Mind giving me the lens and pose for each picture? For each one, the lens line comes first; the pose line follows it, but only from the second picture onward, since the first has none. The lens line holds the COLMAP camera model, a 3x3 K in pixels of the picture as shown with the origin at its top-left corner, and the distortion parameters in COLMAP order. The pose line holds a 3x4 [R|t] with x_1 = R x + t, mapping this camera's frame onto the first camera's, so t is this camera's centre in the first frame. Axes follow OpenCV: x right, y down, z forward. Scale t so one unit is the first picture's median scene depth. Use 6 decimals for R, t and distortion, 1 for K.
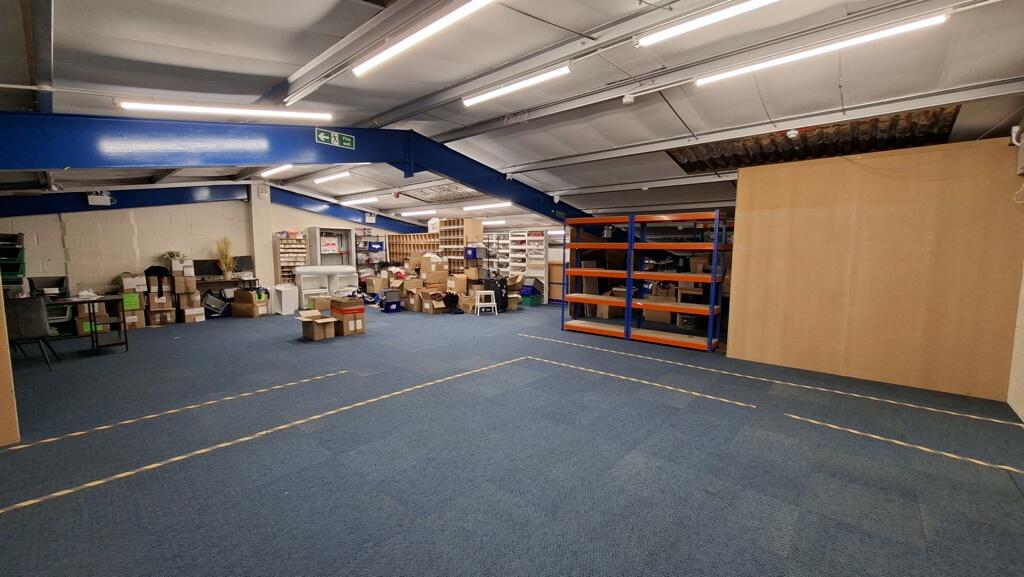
lens RADIAL K [[405.7, 0, 513.1], [0, 405.7, 288.3], [0, 0, 1]] dist [-0.006367, 0.000035]
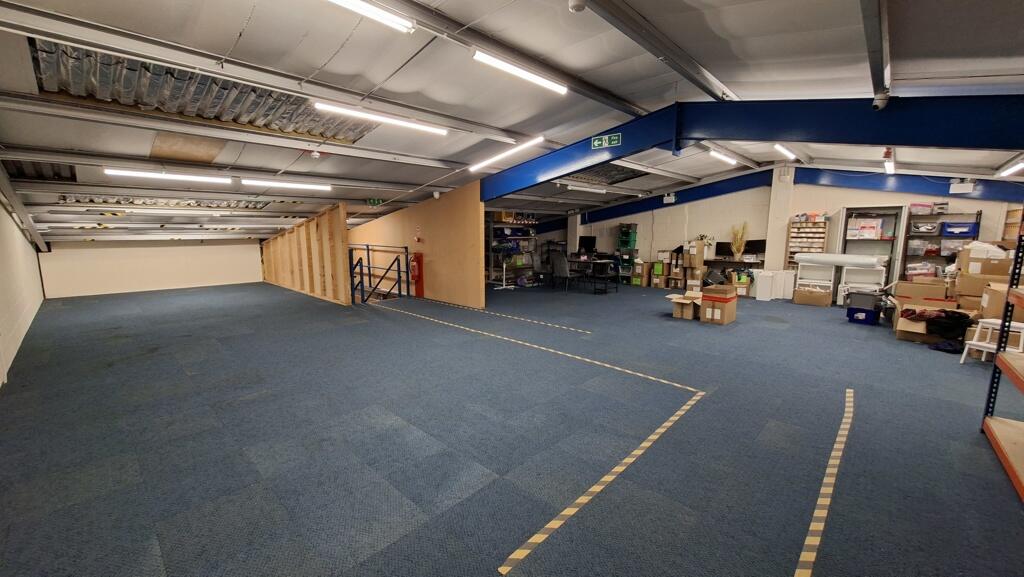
lens RADIAL K [[405.7, 0, 513.6], [0, 405.7, 290.1], [0, 0, 1]] dist [-0.006367, 0.000035]
pose [[-0.031364, 0.143019, -0.989223, 0.439094], [-0.098305, 0.984470, 0.145449, -0.044174], [0.994662, 0.101808, -0.016817, 0.424686]]
